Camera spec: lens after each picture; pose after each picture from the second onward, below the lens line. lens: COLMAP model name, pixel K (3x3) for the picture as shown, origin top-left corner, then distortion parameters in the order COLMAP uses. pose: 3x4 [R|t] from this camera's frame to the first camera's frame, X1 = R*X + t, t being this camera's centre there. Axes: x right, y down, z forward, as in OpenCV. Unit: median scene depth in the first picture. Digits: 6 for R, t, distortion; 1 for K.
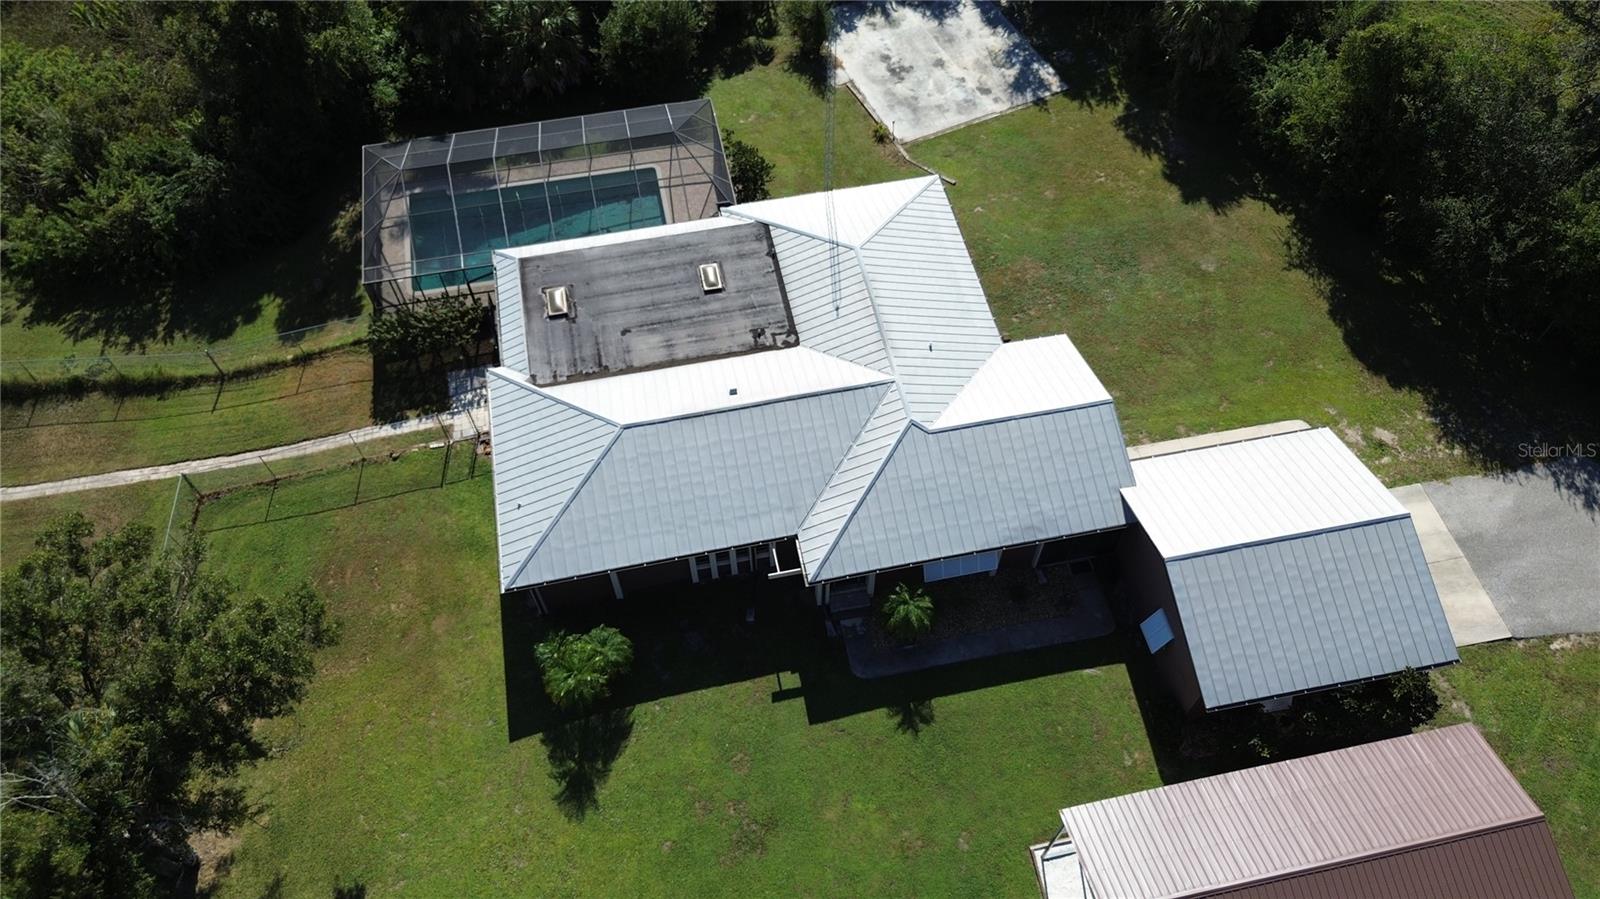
lens RADIAL K [[1135.2, 0, 799.1], [0, 1135.2, 450.1], [0, 0, 1]] dist [0.060578, -0.057490]
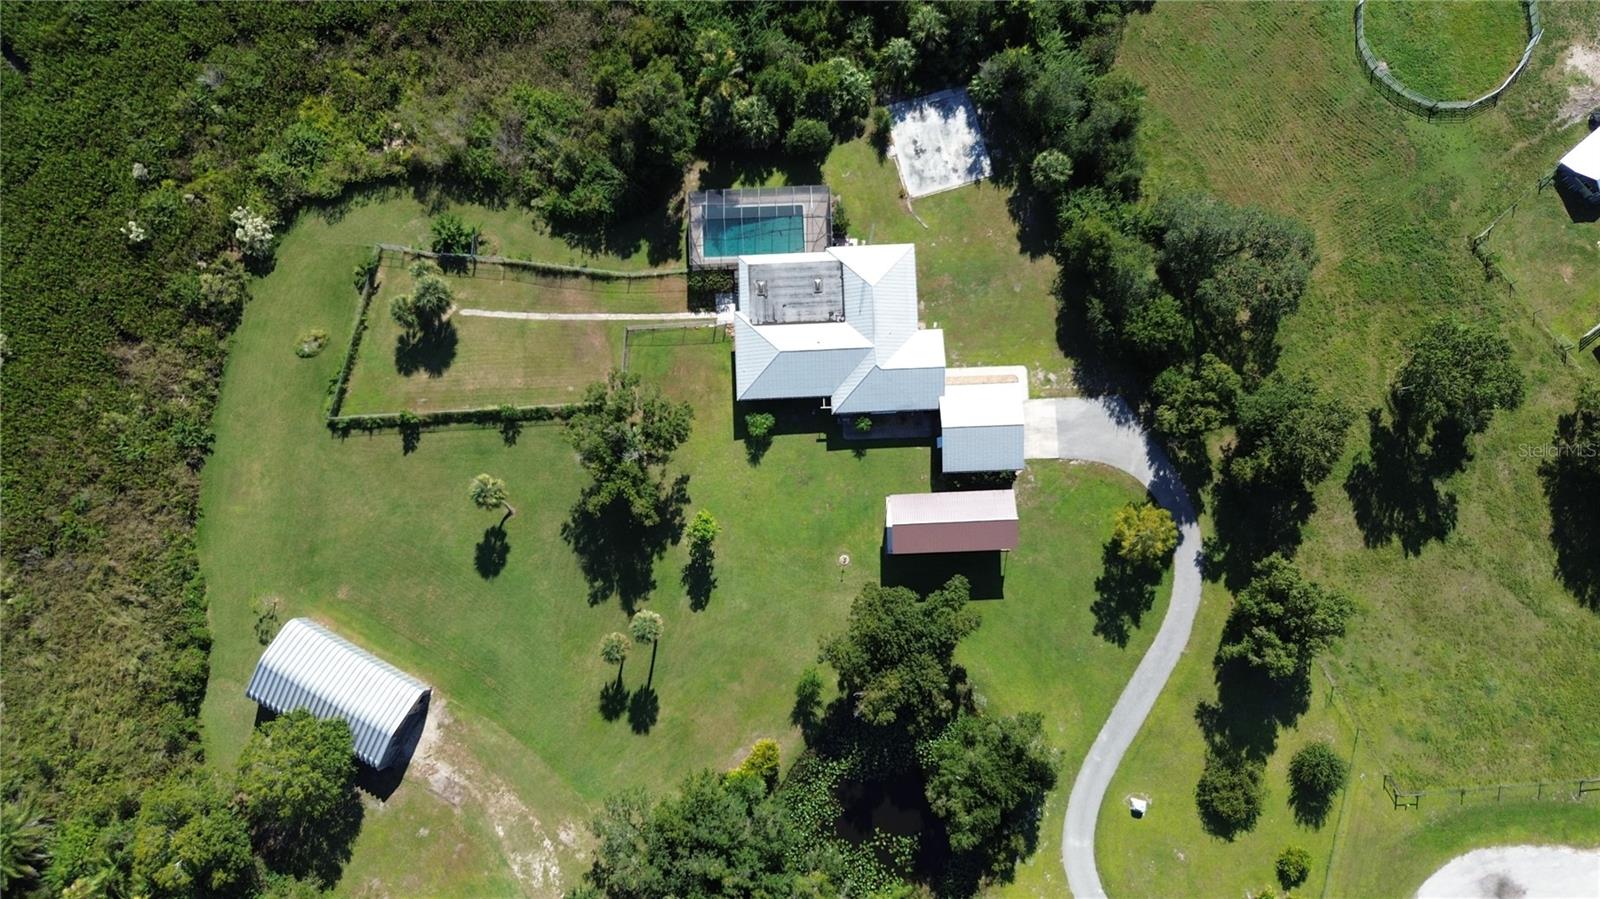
lens RADIAL K [[1130.7, 0, 800.0], [0, 1130.7, 449.5], [0, 0, 1]] dist [0.068142, -0.065934]
pose [[0.986788, 0.160718, -0.020464, -0.001588], [-0.134558, 0.883340, 0.449004, -1.001003], [0.090239, -0.440318, 0.893296, -1.561468]]
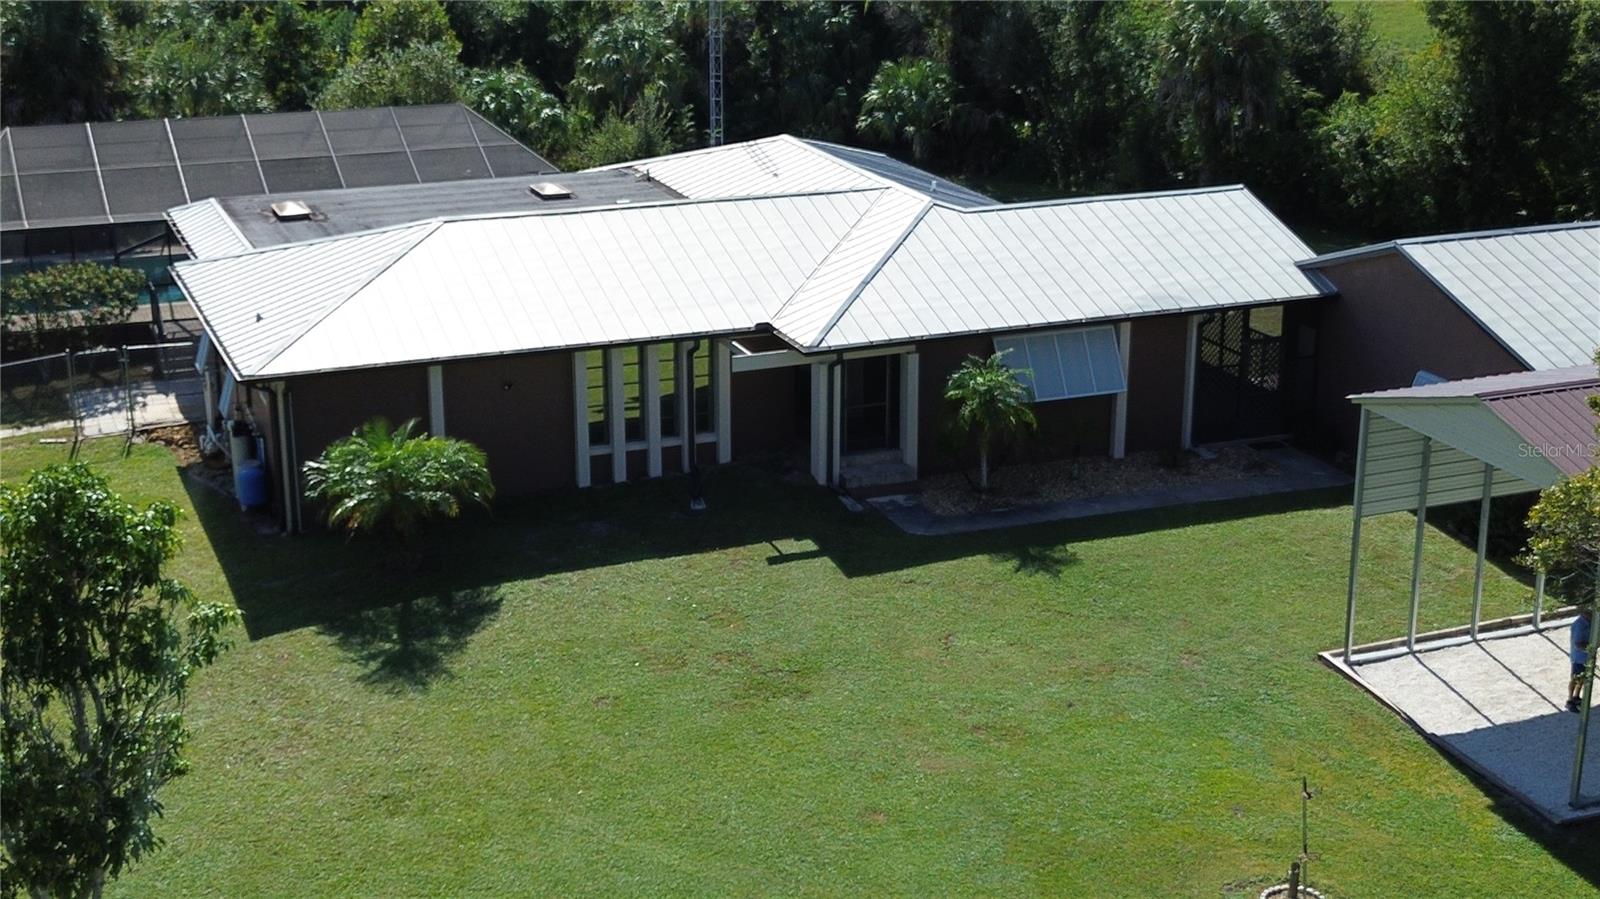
lens RADIAL K [[2266.4, 0, 797.6], [0, 2266.4, 424.7], [0, 0, 1]] dist [0.214671, -0.821605]
pose [[0.984742, -0.043962, 0.168374, -0.156991], [0.141267, 0.766960, -0.625952, 0.709929], [-0.101618, 0.640188, 0.761468, 0.148328]]
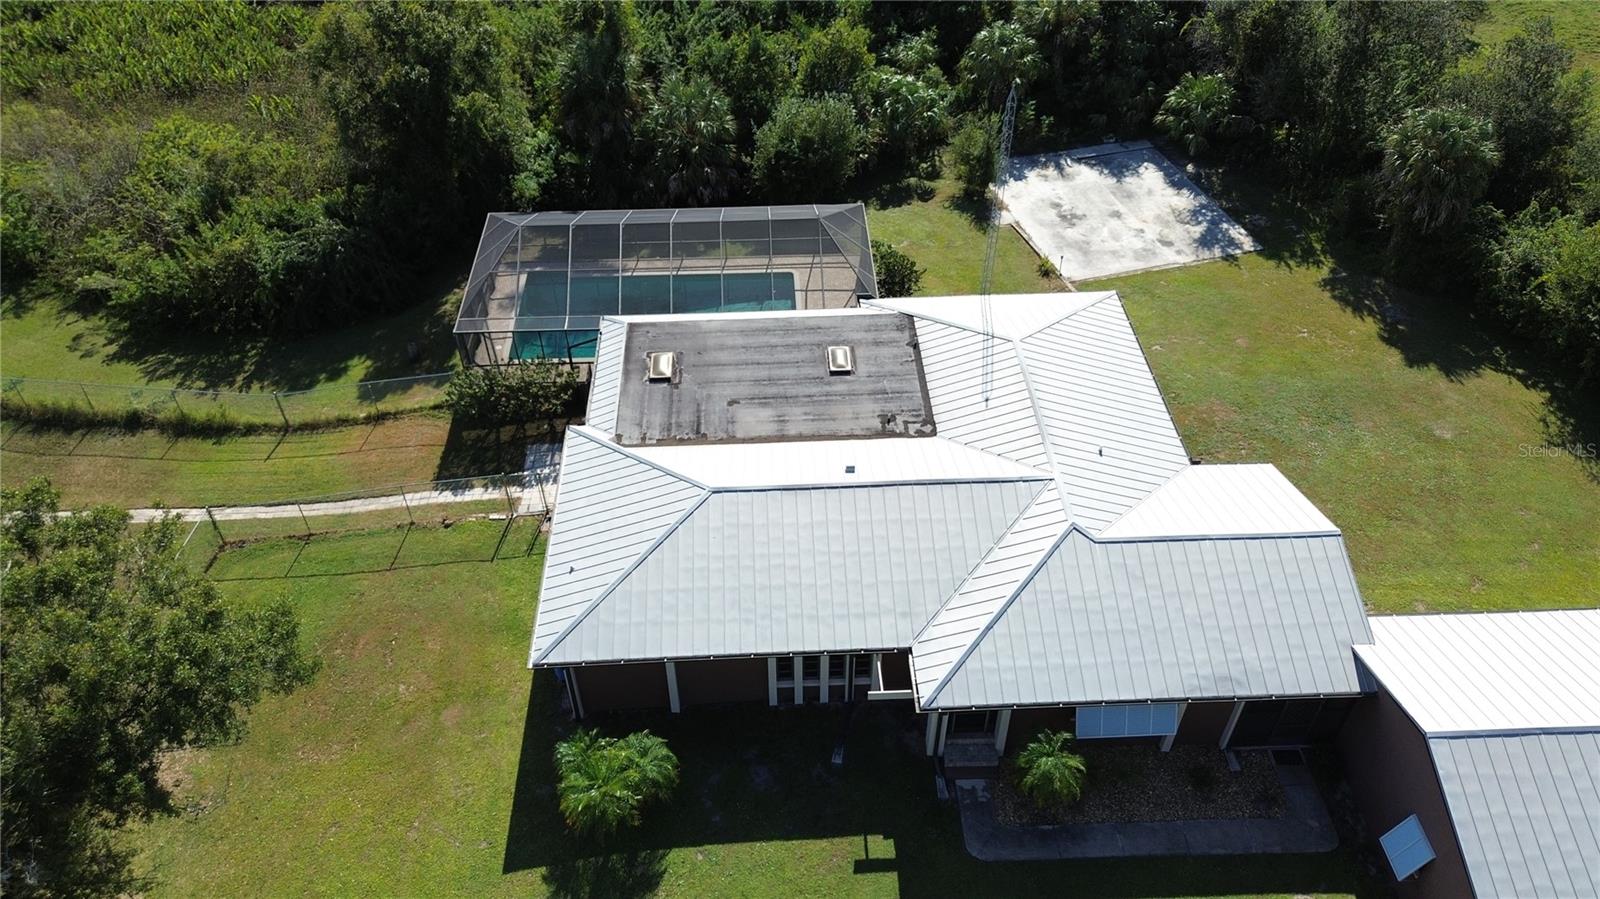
lens RADIAL K [[1135.2, 0, 799.1], [0, 1135.2, 450.1], [0, 0, 1]] dist [0.060578, -0.057490]
pose [[0.987467, 0.107023, -0.115993, -0.001613], [-0.131950, 0.963063, -0.234729, 0.118024], [0.086587, 0.247093, 0.965115, 0.186848]]
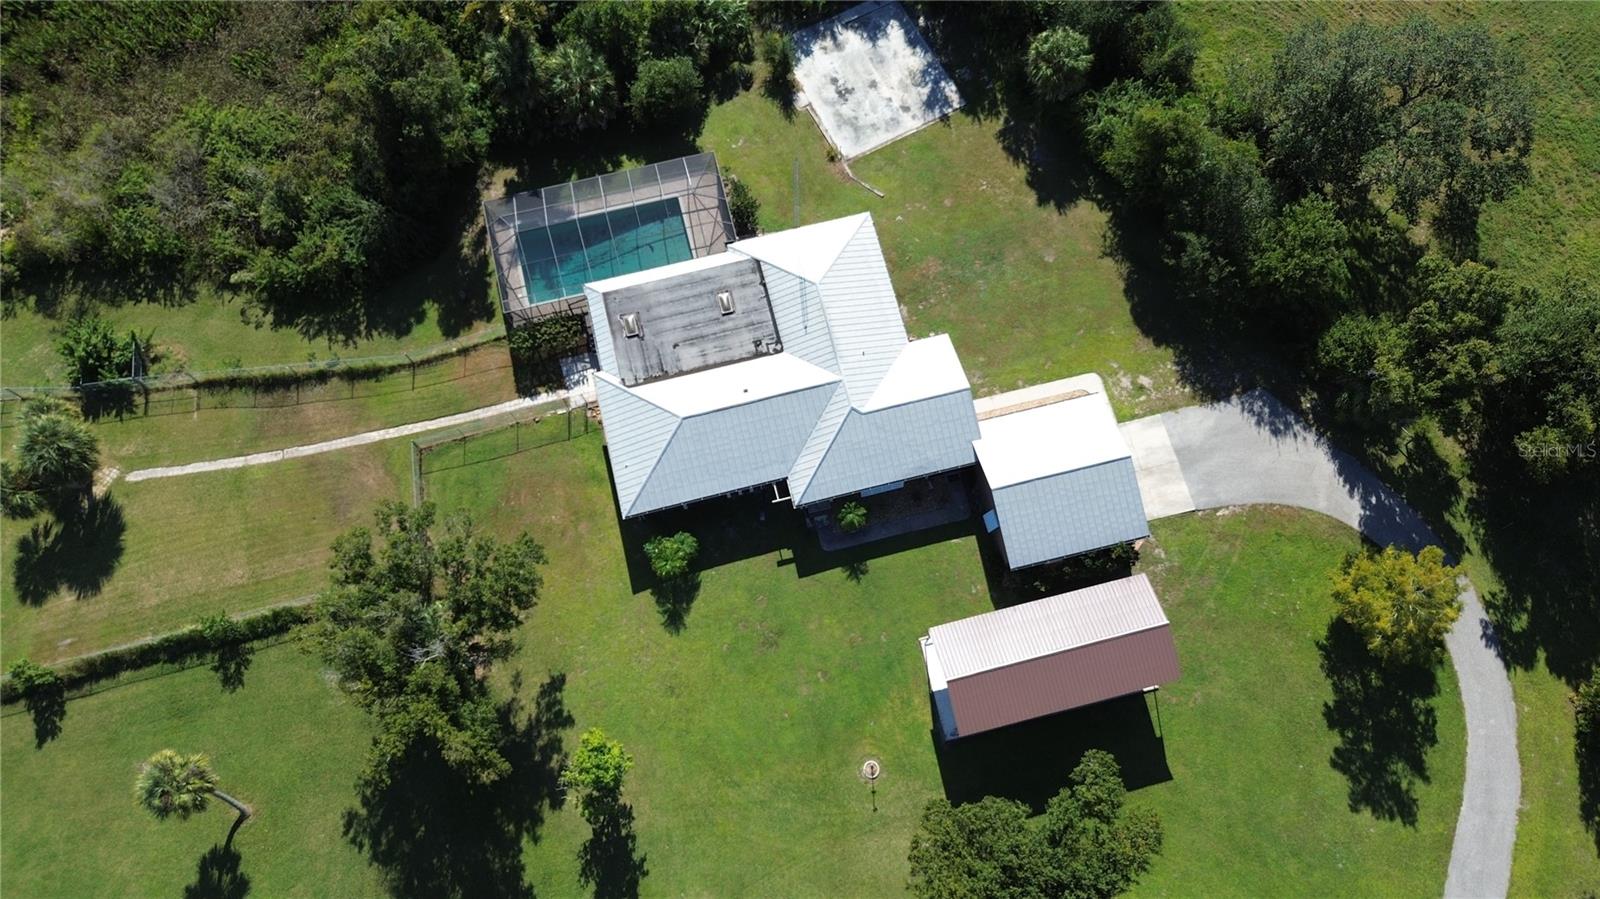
lens RADIAL K [[1135.2, 0, 799.1], [0, 1135.2, 450.1], [0, 0, 1]] dist [0.060578, -0.057490]
pose [[0.999014, -0.042947, 0.011291, -0.001805], [0.038396, 0.963151, 0.266205, -0.369529], [-0.022308, -0.265509, 0.963850, -0.576807]]
